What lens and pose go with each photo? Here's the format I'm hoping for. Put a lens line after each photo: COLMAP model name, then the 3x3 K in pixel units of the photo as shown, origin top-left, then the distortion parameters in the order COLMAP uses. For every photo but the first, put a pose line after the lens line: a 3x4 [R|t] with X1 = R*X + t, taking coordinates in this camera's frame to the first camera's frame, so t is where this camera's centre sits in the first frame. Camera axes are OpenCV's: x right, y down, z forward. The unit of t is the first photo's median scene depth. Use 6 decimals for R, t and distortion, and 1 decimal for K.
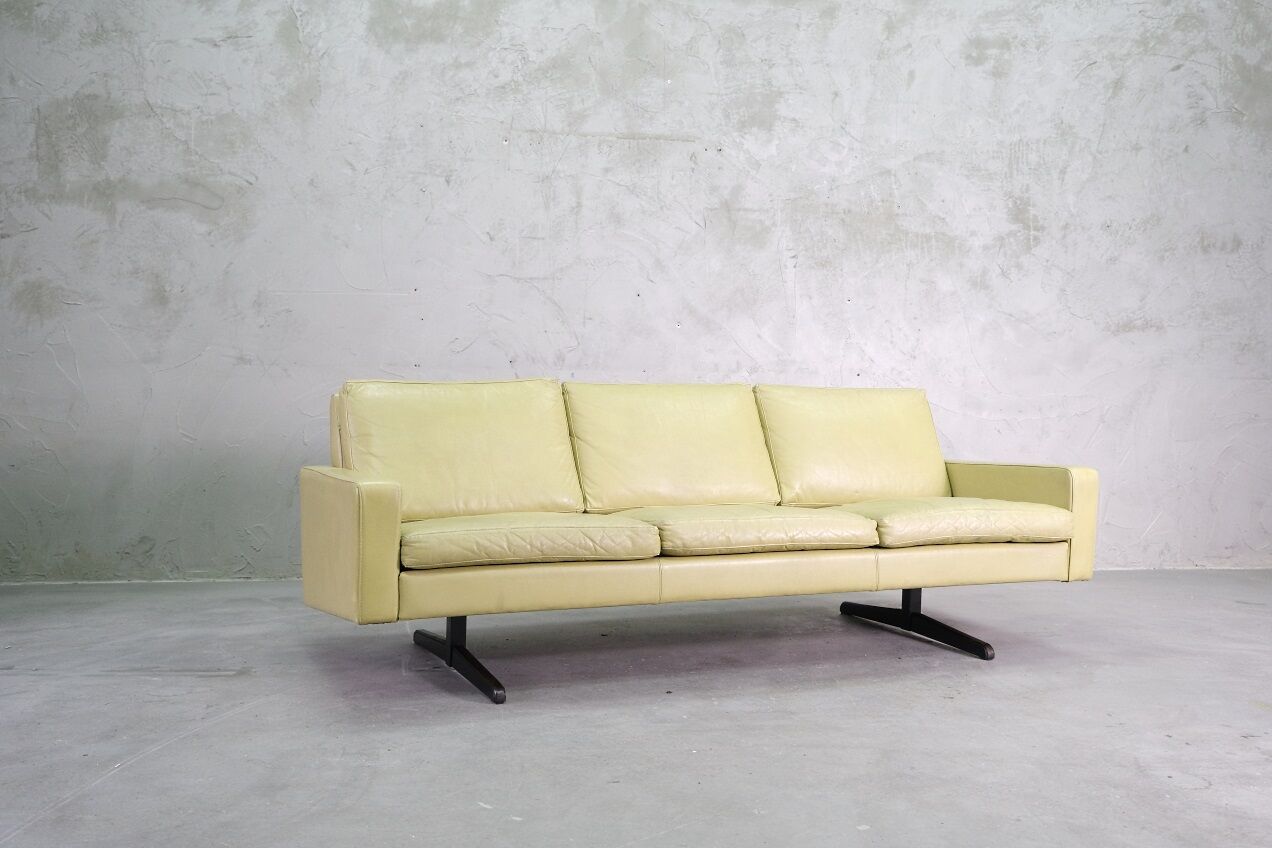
lens RADIAL K [[1288.6, 0, 622.6], [0, 1288.6, 434.1], [0, 0, 1]] dist [0.057255, 0.000000]
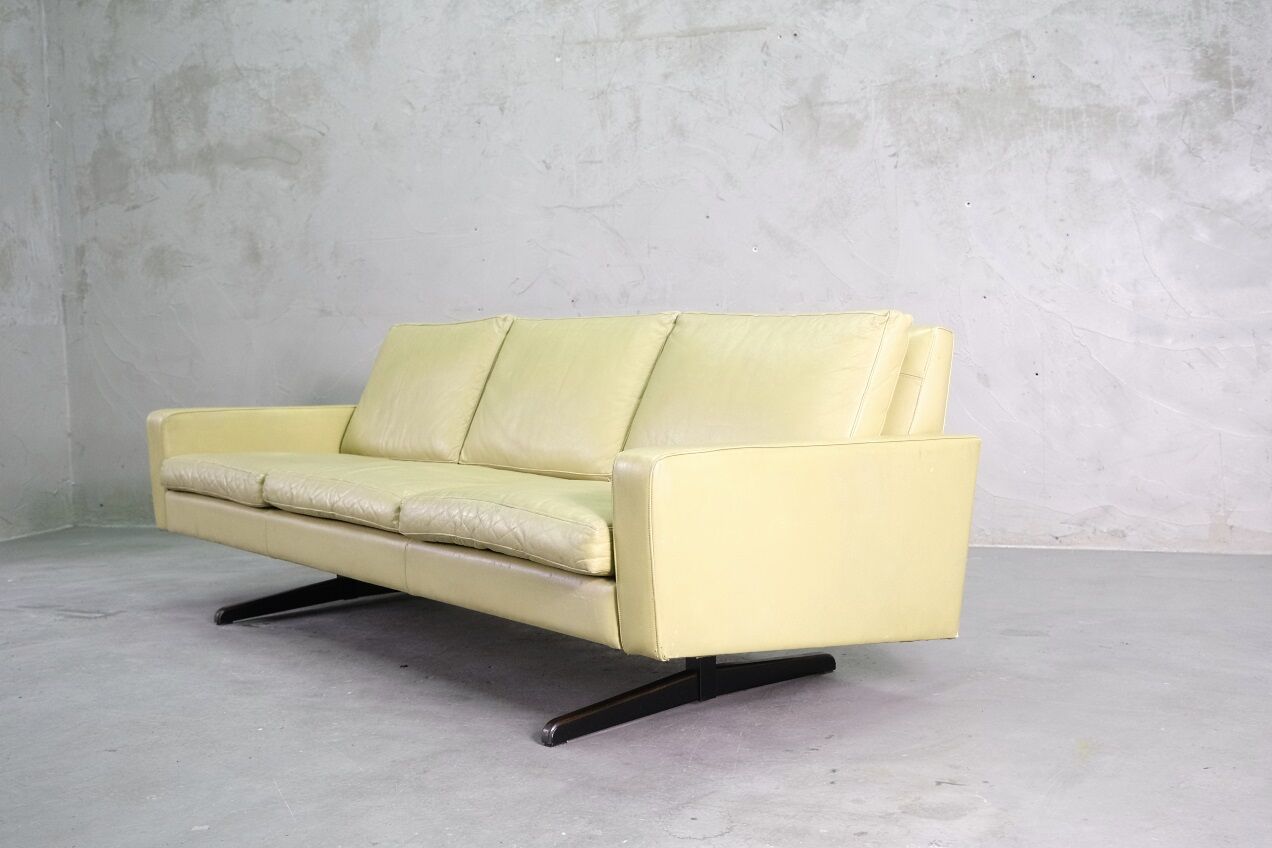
lens RADIAL K [[1374.9, 0, 620.1], [0, 1374.9, 427.4], [0, 0, 1]] dist [0.023697, 0.000000]
pose [[0.885122, -0.002264, -0.465354, 0.388902], [0.018009, 0.999406, 0.029392, 0.004737], [0.465011, -0.034396, 0.884636, 0.154196]]
